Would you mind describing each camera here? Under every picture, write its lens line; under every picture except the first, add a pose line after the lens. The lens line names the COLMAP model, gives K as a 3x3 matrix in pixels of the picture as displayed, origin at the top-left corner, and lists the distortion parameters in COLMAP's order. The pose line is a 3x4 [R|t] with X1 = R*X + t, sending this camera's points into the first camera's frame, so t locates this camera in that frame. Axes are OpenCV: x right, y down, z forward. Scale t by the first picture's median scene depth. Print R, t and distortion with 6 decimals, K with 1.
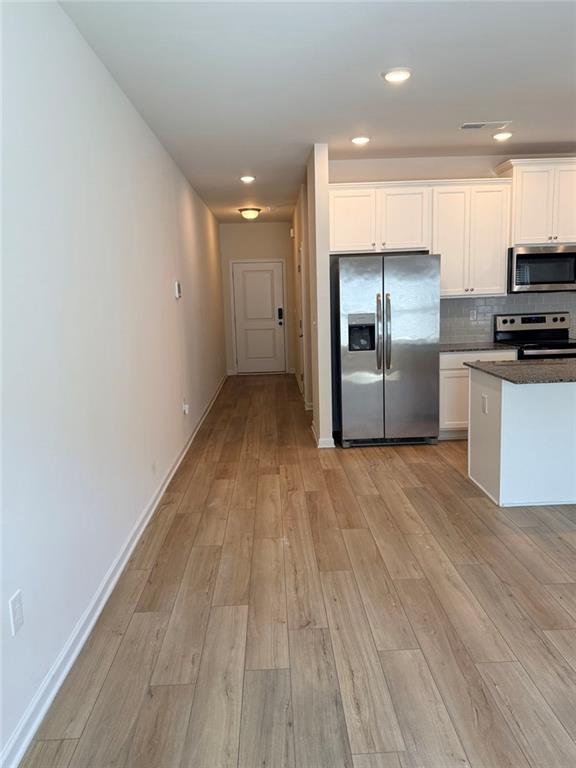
lens RADIAL K [[570.4, 0, 288.0], [0, 570.4, 384.0], [0, 0, 1]] dist [0.149402, -0.229714]
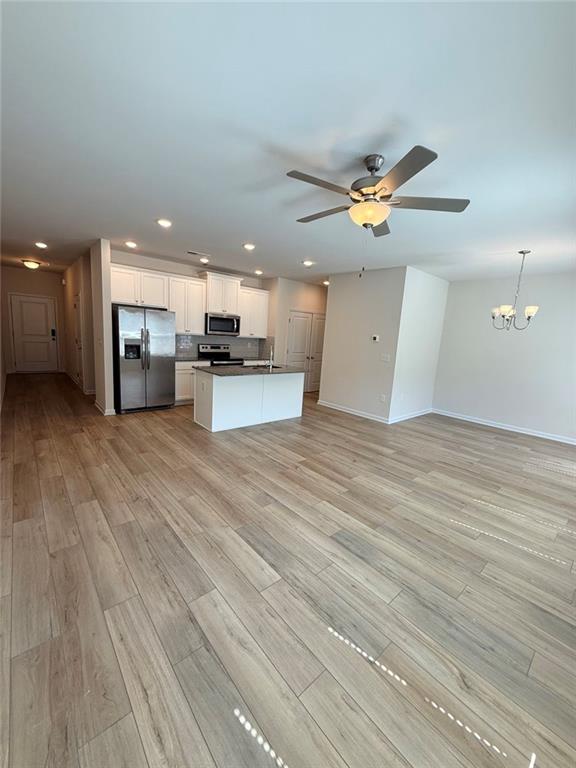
lens RADIAL K [[307.9, 0, 288.0], [0, 307.9, 384.0], [0, 0, 1]] dist [0.012757, 0.000021]
pose [[0.769740, -0.022581, 0.637958, -0.117723], [0.012099, 0.999711, 0.020787, 0.005658], [-0.638243, -0.008282, 0.769791, -0.060786]]
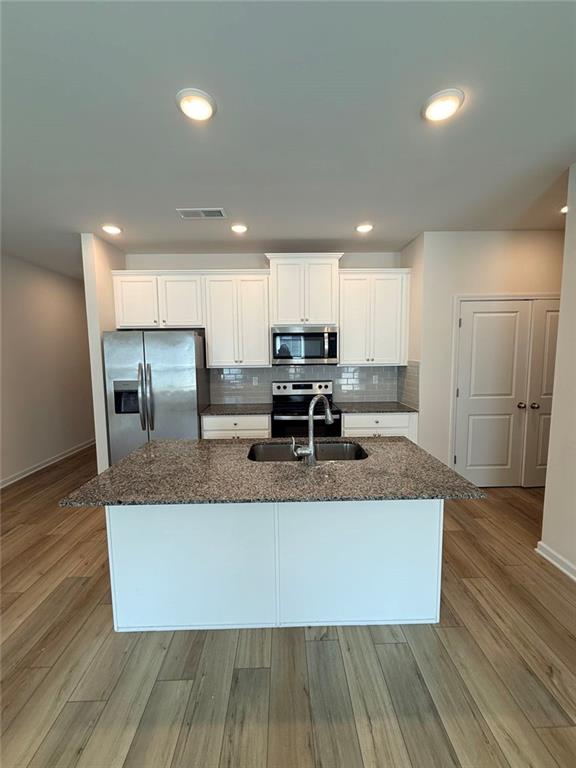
lens RADIAL K [[307.9, 0, 288.0], [0, 307.9, 384.0], [0, 0, 1]] dist [0.012757, 0.000021]
pose [[0.999806, 0.018595, -0.006447, 0.447909], [-0.018962, 0.997875, -0.062340, -0.084537], [0.005274, 0.062450, 0.998034, 0.400240]]
